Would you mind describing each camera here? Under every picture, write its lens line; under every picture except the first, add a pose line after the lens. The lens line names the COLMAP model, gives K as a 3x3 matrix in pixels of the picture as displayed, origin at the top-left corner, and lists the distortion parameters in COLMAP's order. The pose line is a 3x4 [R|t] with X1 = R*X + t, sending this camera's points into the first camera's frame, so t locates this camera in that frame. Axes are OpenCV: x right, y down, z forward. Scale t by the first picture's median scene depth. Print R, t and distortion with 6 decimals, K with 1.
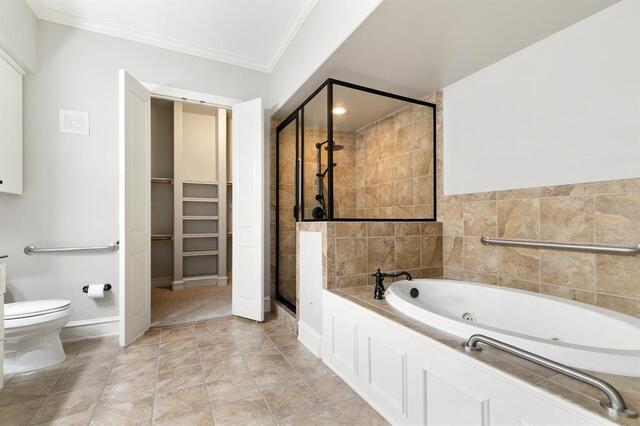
lens RADIAL K [[297.5, 0, 313.1], [0, 297.5, 216.2], [0, 0, 1]] dist [0.017208, -0.001372]
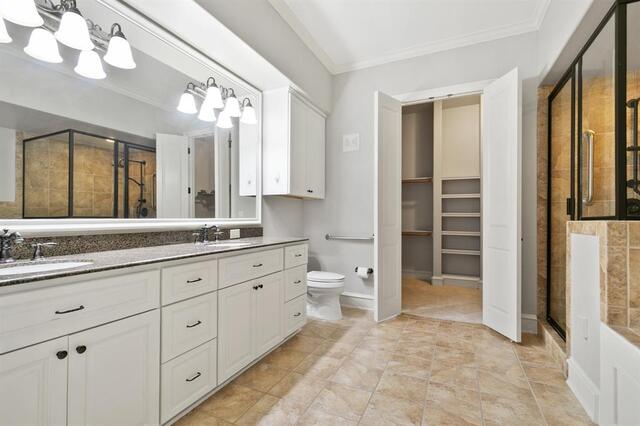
lens RADIAL K [[297.5, 0, 315.6], [0, 297.5, 214.2], [0, 0, 1]] dist [0.017208, -0.001372]
pose [[0.616155, -0.001314, -0.787624, 0.147532], [0.003179, 0.999995, 0.000818, 0.000981], [0.787618, -0.003008, 0.616156, 0.069085]]
